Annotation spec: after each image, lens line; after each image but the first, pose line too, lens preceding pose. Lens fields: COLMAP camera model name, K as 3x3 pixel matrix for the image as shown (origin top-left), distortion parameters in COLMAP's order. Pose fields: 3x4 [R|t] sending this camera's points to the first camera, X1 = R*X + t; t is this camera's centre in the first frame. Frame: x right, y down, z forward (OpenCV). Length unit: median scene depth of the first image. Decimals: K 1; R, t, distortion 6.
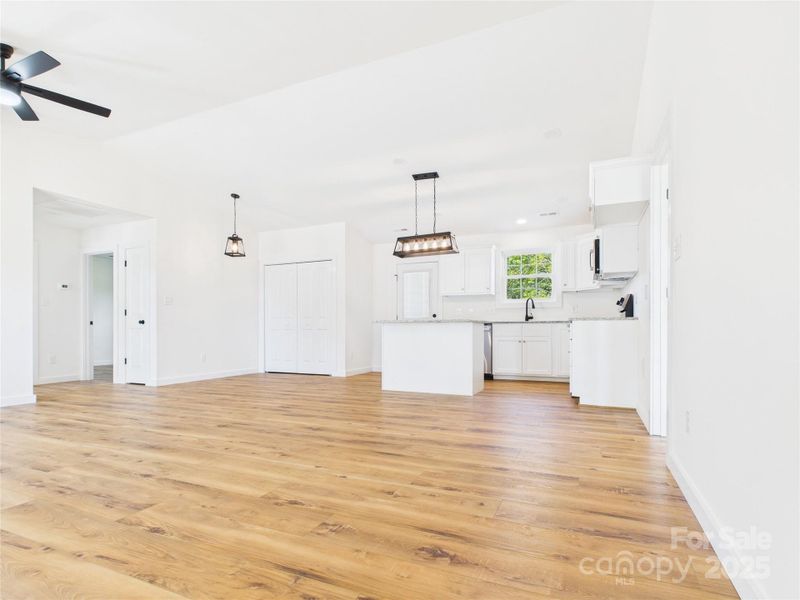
lens RADIAL K [[421.0, 0, 399.8], [0, 421.0, 327.8], [0, 0, 1]] dist [0.002876, -0.000438]
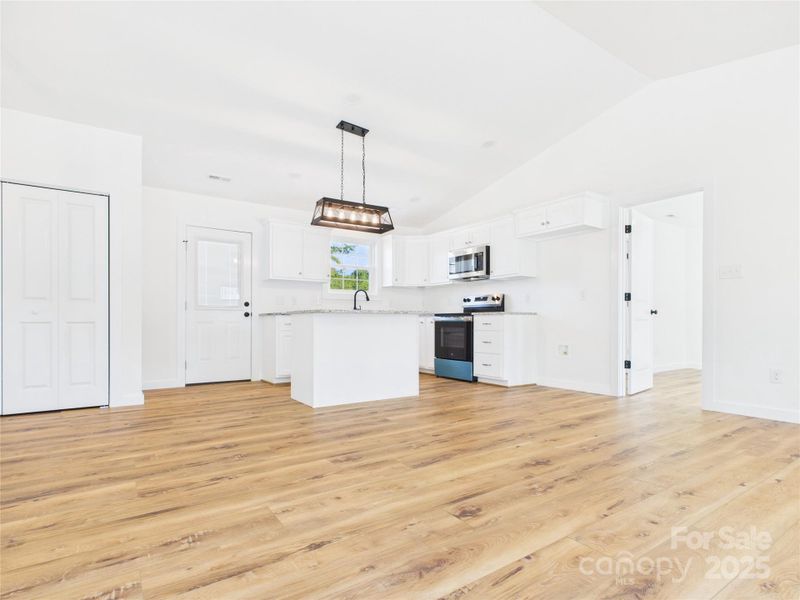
lens RADIAL K [[421.0, 0, 400.6], [0, 421.0, 319.8], [0, 0, 1]] dist [0.002876, -0.000438]
pose [[0.519802, 0.005123, 0.854272, -0.541800], [-0.002472, 0.999987, -0.004493, 0.002549], [-0.854283, 0.000224, 0.519808, 0.488161]]
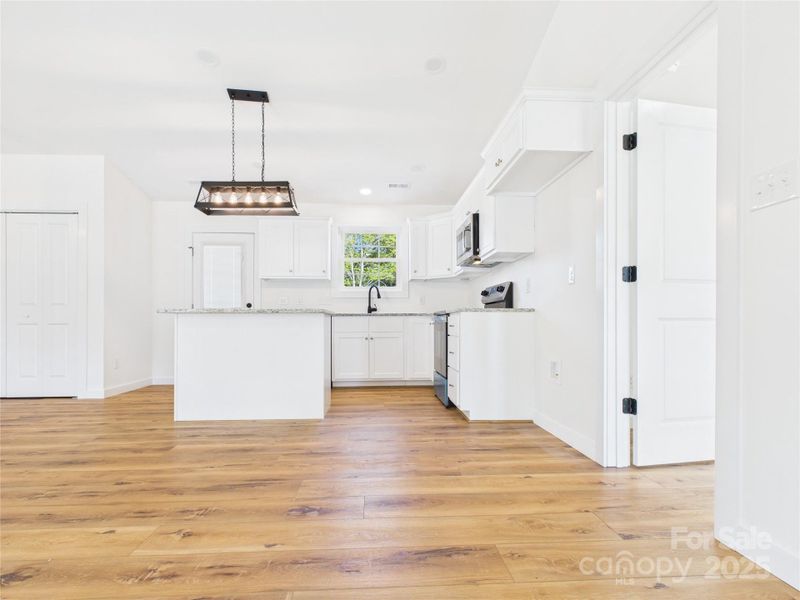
lens RADIAL K [[421.0, 0, 400.1], [0, 421.0, 320.5], [0, 0, 1]] dist [0.002876, -0.000438]
pose [[0.886936, 0.002344, 0.461886, -0.032471], [-0.000776, 0.999993, -0.003586, 0.000799], [-0.461892, 0.002822, 0.886932, 0.280313]]
